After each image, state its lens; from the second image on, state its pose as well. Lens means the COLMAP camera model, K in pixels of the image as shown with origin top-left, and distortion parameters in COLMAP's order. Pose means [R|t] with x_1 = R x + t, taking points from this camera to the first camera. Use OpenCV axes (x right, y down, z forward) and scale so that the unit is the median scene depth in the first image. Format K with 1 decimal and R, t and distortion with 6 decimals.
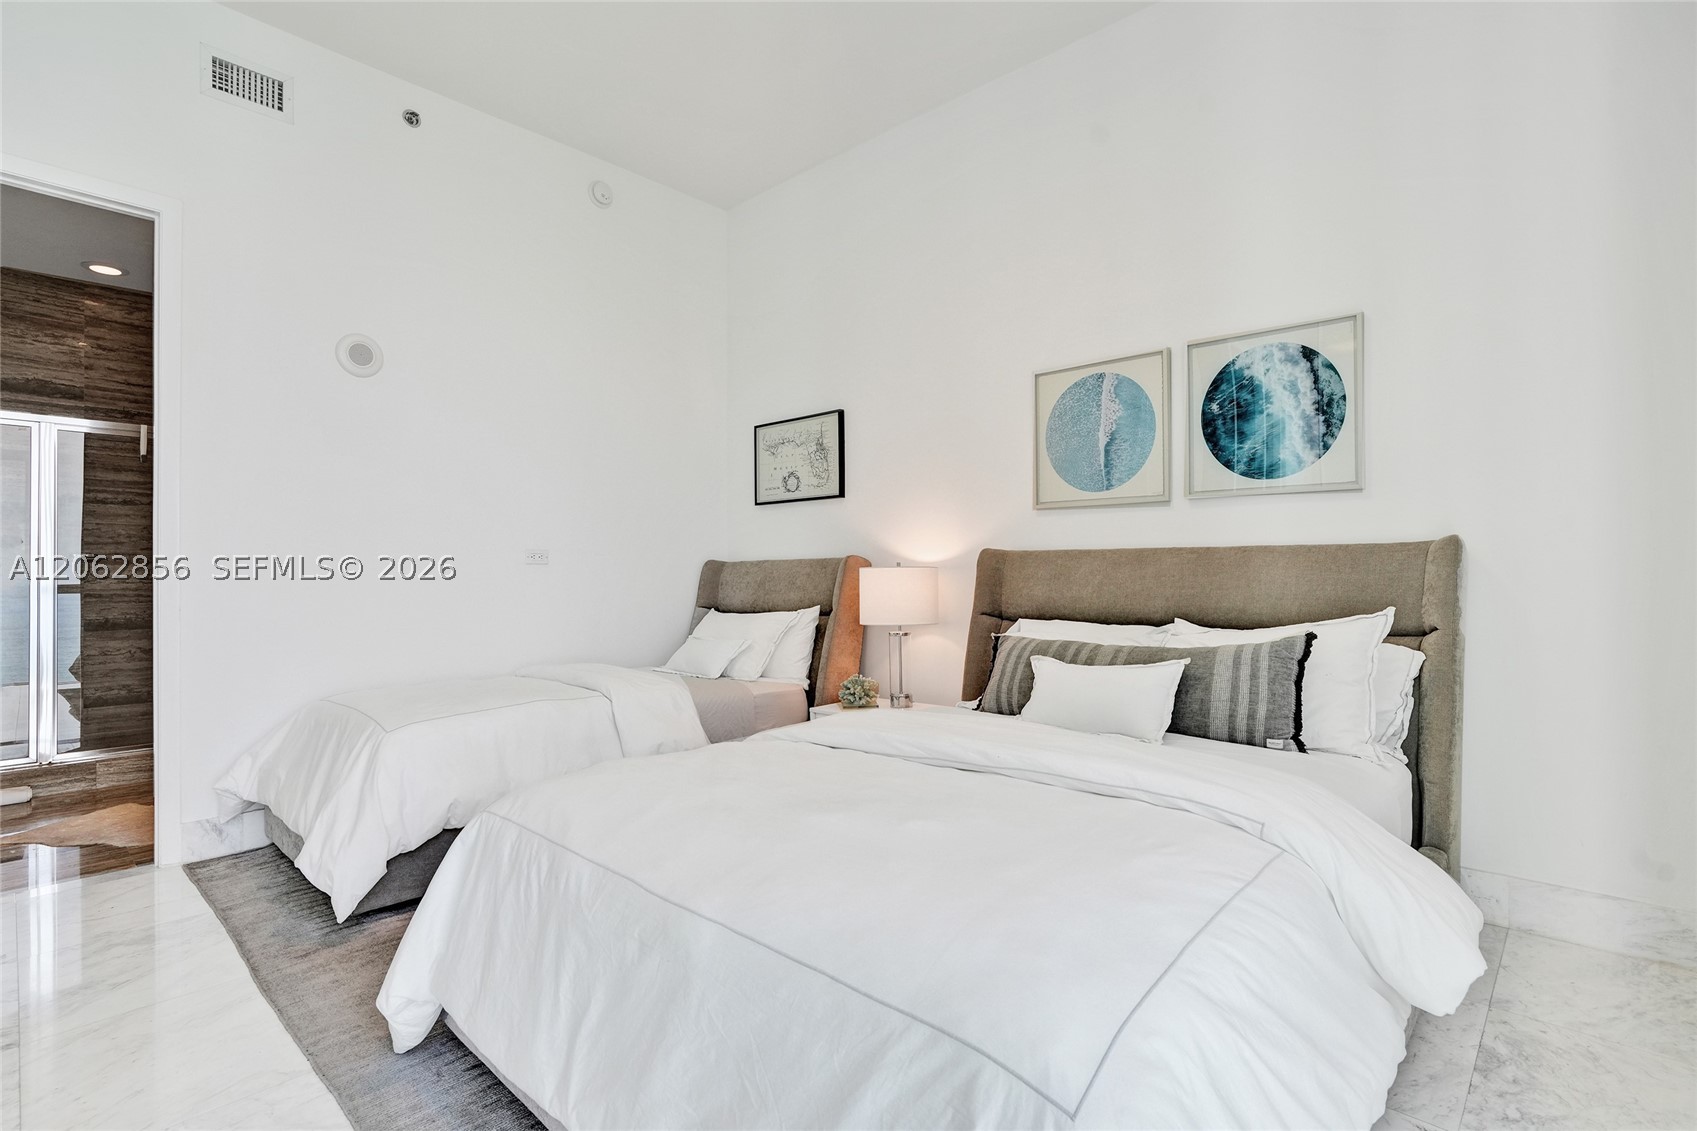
lens RADIAL K [[805.8, 0, 851.4], [0, 805.8, 570.9], [0, 0, 1]] dist [-0.015939, 0.004363]
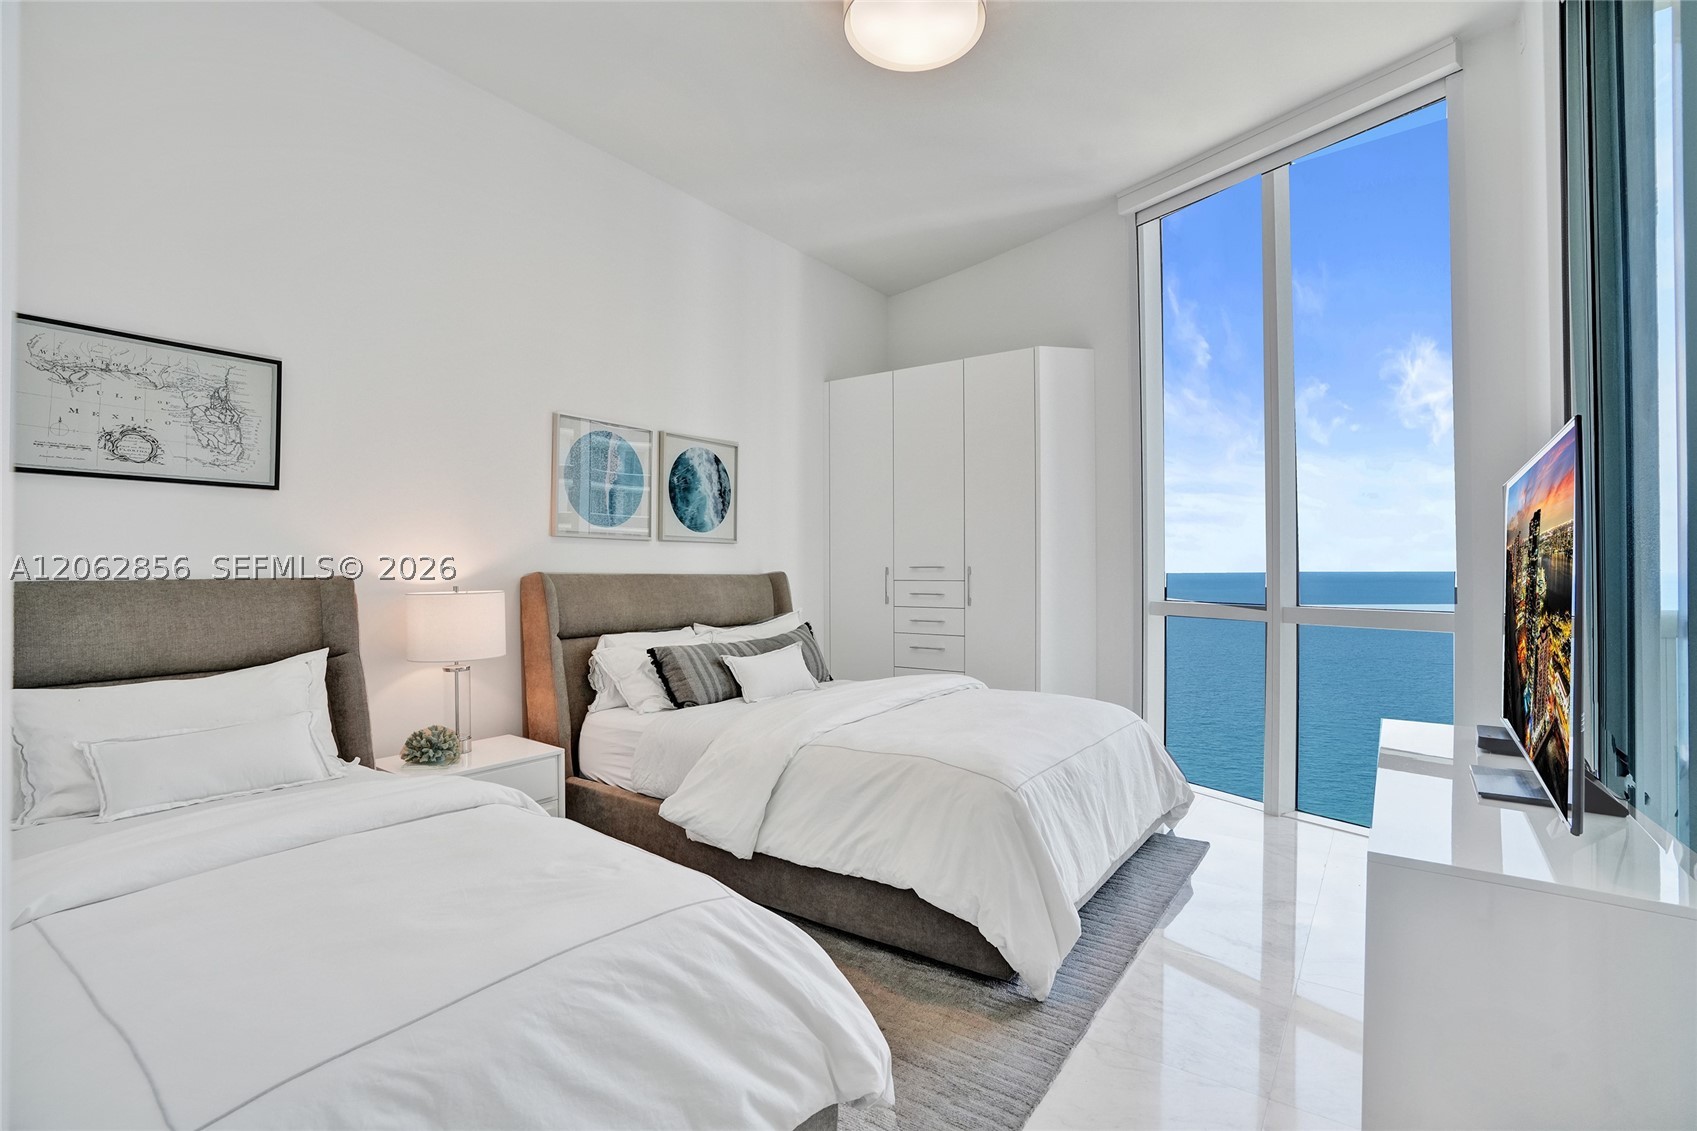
lens RADIAL K [[805.8, 0, 845.8], [0, 805.8, 571.1], [0, 0, 1]] dist [-0.015939, 0.004363]
pose [[-0.099122, -0.010542, 0.995019, -1.076948], [-0.022498, 0.999712, 0.008350, -0.054778], [-0.994821, -0.021559, -0.099331, 0.839838]]
